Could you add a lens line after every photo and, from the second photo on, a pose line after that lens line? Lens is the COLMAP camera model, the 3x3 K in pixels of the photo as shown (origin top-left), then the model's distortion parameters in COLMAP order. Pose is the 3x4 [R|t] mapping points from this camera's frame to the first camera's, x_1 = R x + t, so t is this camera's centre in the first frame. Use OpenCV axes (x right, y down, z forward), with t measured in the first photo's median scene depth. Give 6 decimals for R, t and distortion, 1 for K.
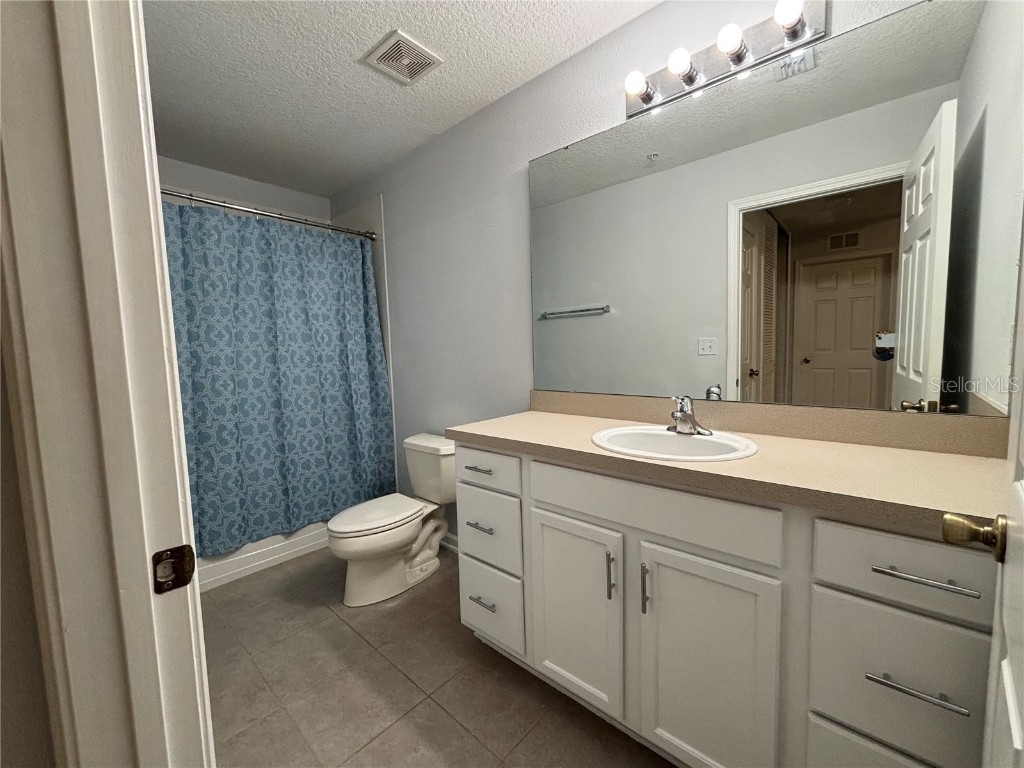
lens RADIAL K [[412.9, 0, 511.0], [0, 412.9, 388.1], [0, 0, 1]] dist [0.002336, -0.000048]
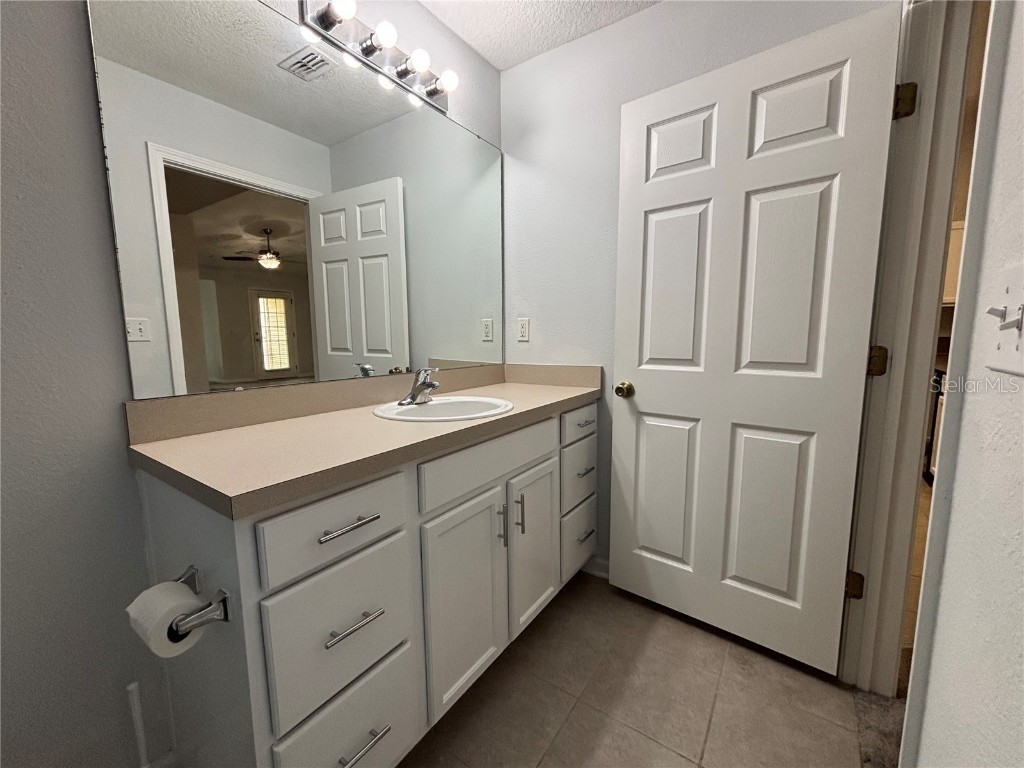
lens RADIAL K [[412.9, 0, 511.0], [0, 412.9, 388.1], [0, 0, 1]] dist [0.002336, -0.000048]
pose [[-0.141996, -0.096551, 0.985147, -0.473085], [0.099917, 0.988751, 0.111306, -0.018708], [-0.984812, 0.114238, -0.130752, 0.627259]]
